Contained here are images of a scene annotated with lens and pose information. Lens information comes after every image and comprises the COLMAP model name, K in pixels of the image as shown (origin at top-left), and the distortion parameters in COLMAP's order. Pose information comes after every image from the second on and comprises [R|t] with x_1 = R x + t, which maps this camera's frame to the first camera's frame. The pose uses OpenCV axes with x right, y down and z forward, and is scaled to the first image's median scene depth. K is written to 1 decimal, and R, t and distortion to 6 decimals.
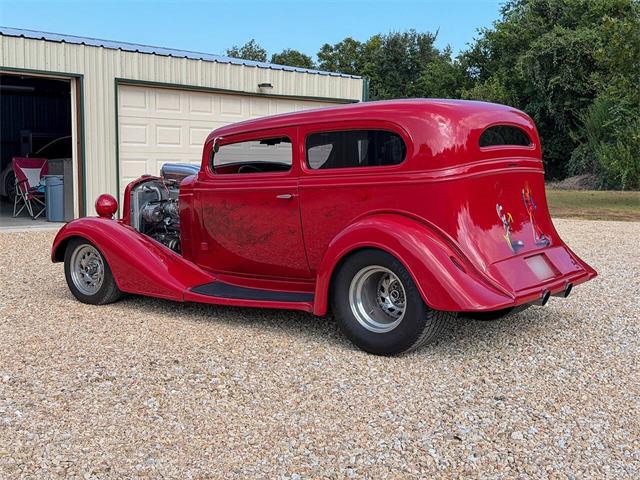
lens RADIAL K [[913.5, 0, 320.0], [0, 913.5, 240.0], [0, 0, 1]] dist [0.118907, -0.118915]
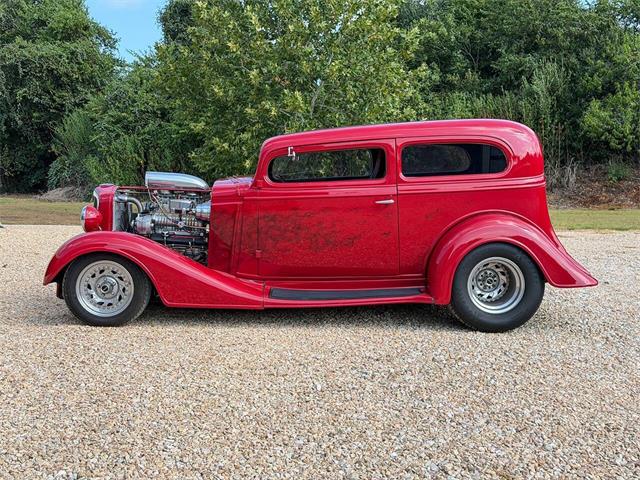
lens RADIAL K [[913.5, 0, 320.0], [0, 913.5, 240.0], [0, 0, 1]] dist [0.118907, -0.118915]
pose [[0.777673, -0.041056, 0.627327, -0.634452], [0.050178, 0.998735, 0.003159, -0.007893], [-0.626663, 0.029021, 0.778750, 0.155008]]
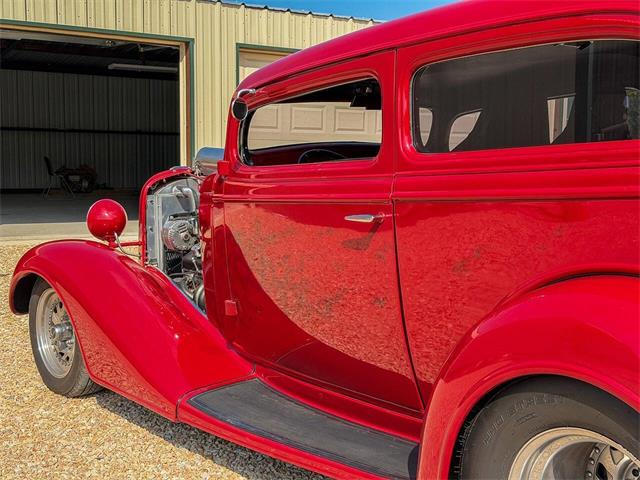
lens RADIAL K [[913.5, 0, 320.0], [0, 913.5, 240.0], [0, 0, 1]] dist [0.118907, -0.118915]
pose [[0.974945, 0.022323, -0.221322, 0.031541], [-0.021506, 0.999750, 0.006103, -0.031254], [0.221403, -0.001191, 0.975182, 0.463499]]
